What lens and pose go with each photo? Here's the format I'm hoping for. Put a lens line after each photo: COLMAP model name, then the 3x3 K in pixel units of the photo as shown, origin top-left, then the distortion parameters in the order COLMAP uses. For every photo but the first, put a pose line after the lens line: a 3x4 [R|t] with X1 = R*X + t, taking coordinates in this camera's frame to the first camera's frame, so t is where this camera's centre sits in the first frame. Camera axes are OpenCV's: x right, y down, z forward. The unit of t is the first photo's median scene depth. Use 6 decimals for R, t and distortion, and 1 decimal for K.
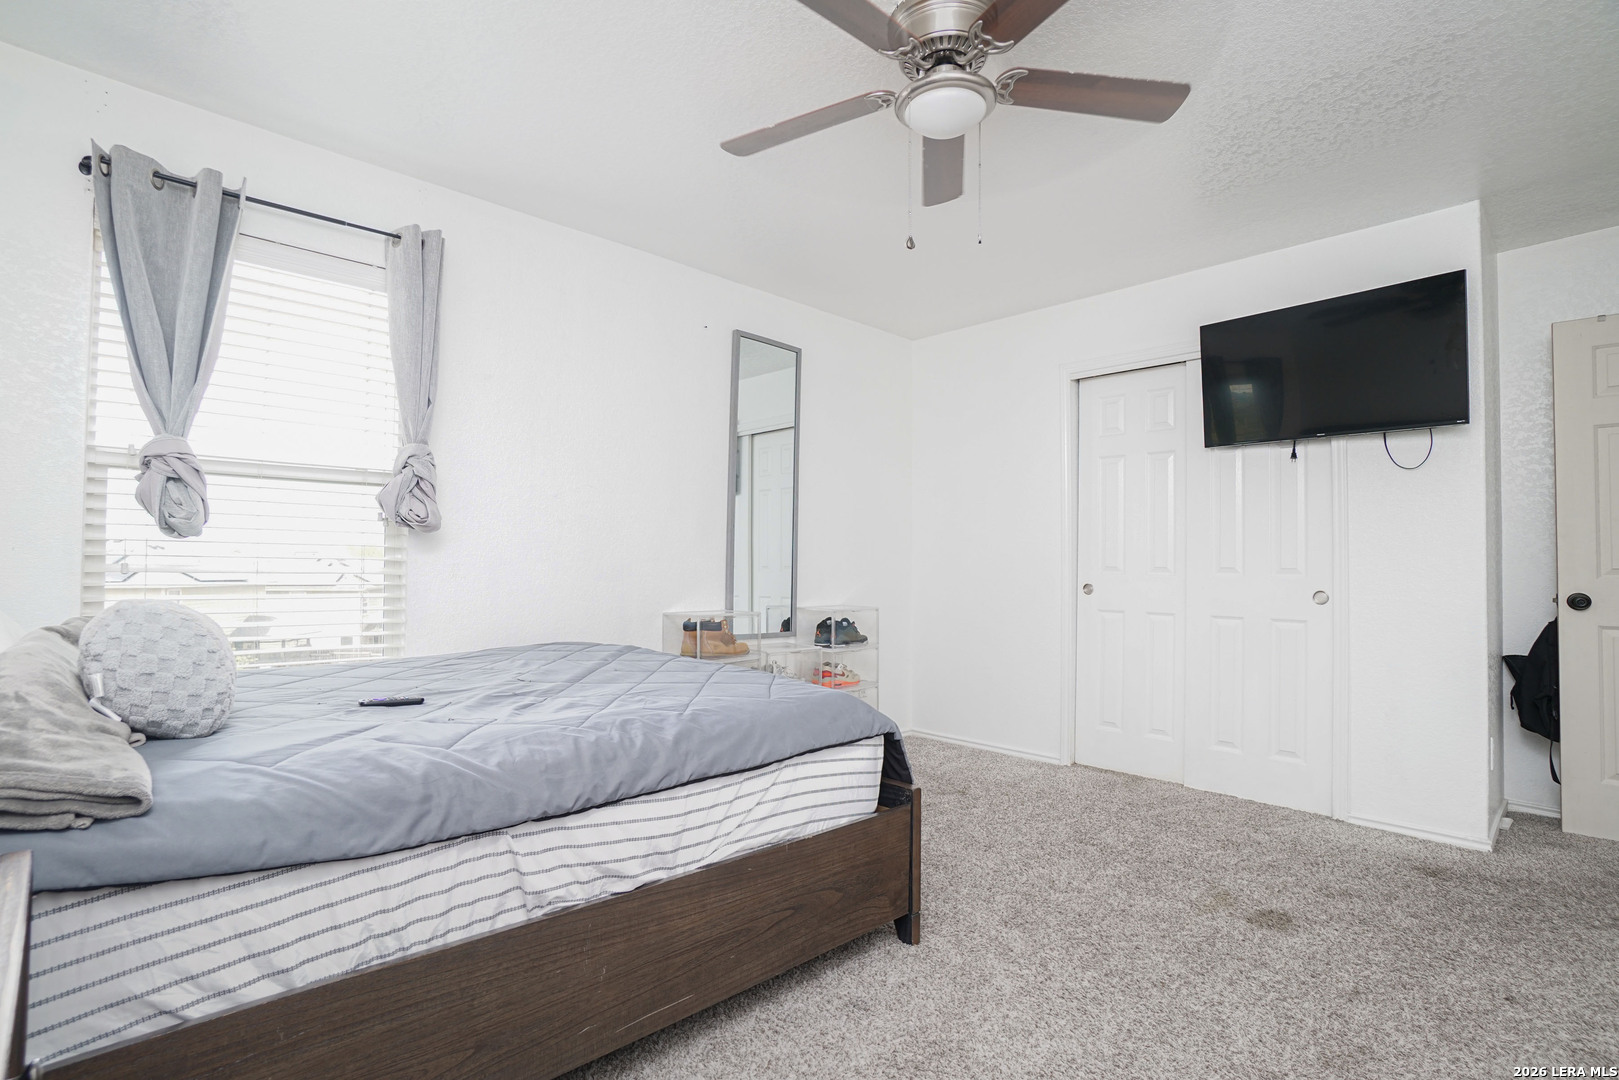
lens RADIAL K [[781.6, 0, 797.8], [0, 781.6, 539.6], [0, 0, 1]] dist [-0.055963, 0.027917]
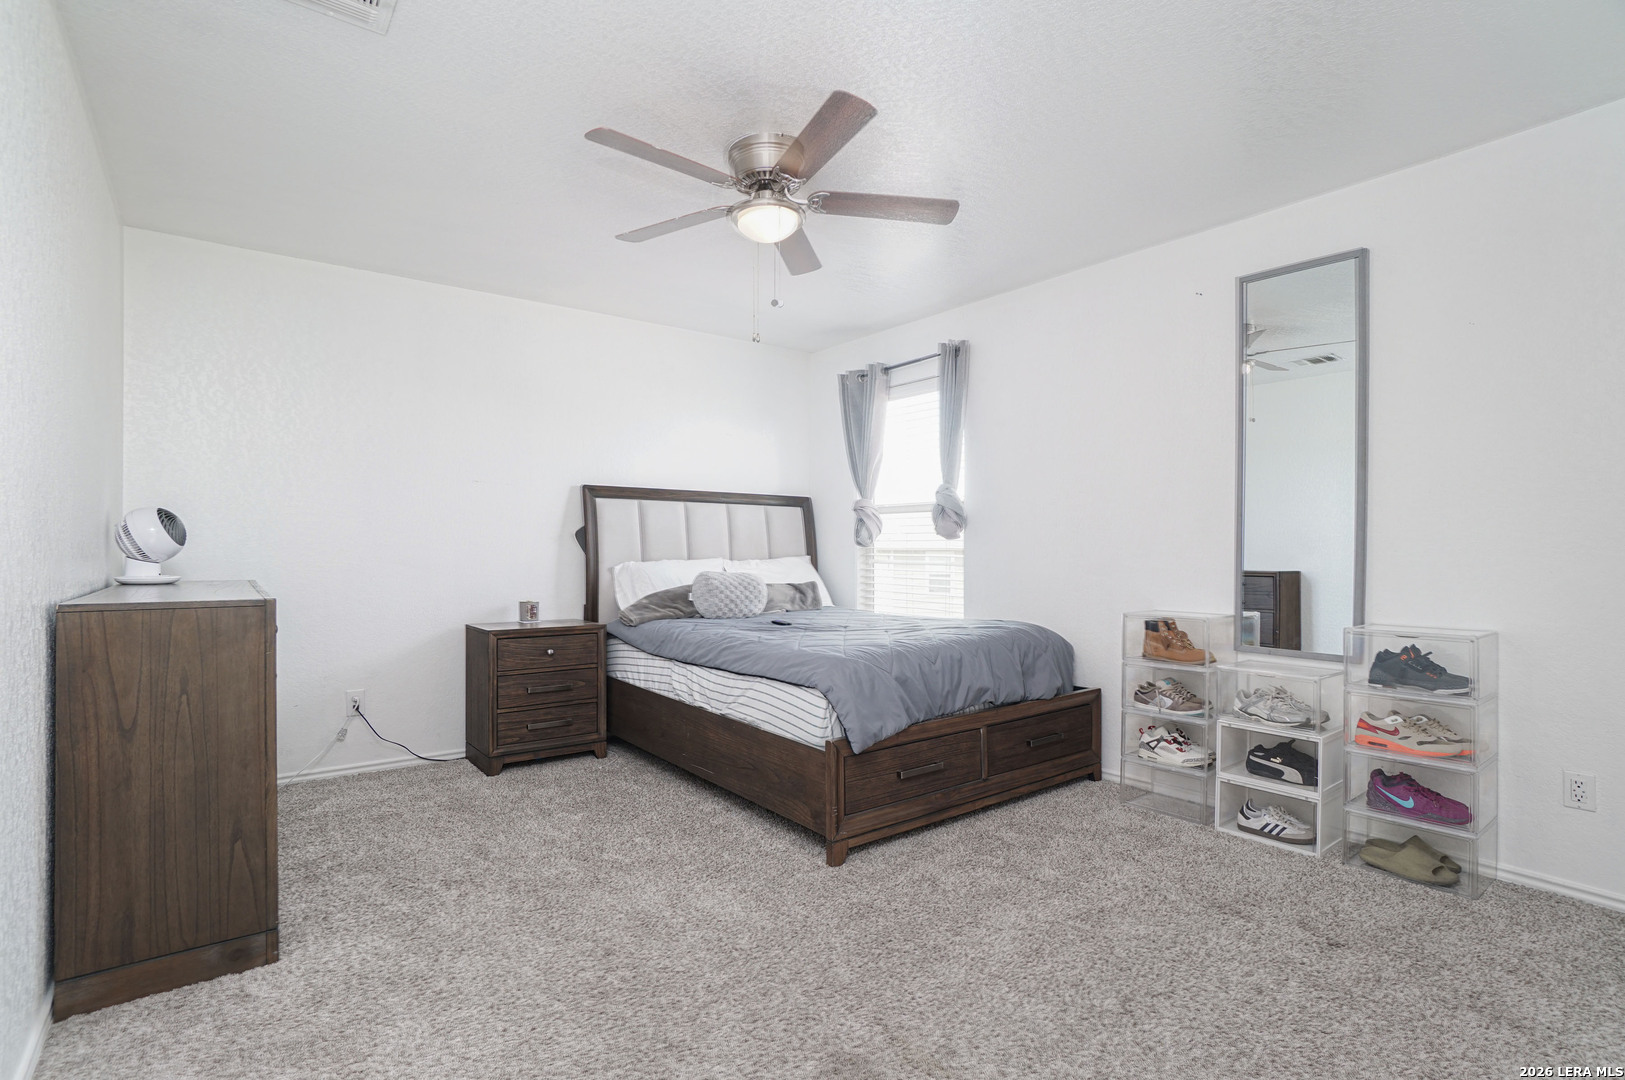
lens RADIAL K [[784.5, 0, 800.8], [0, 784.5, 539.6], [0, 0, 1]] dist [-0.055963, 0.027917]
pose [[-0.108723, -0.018339, -0.993903, 1.526313], [0.032749, 0.999221, -0.022019, 0.025106], [0.993533, -0.034943, -0.108037, 1.188776]]
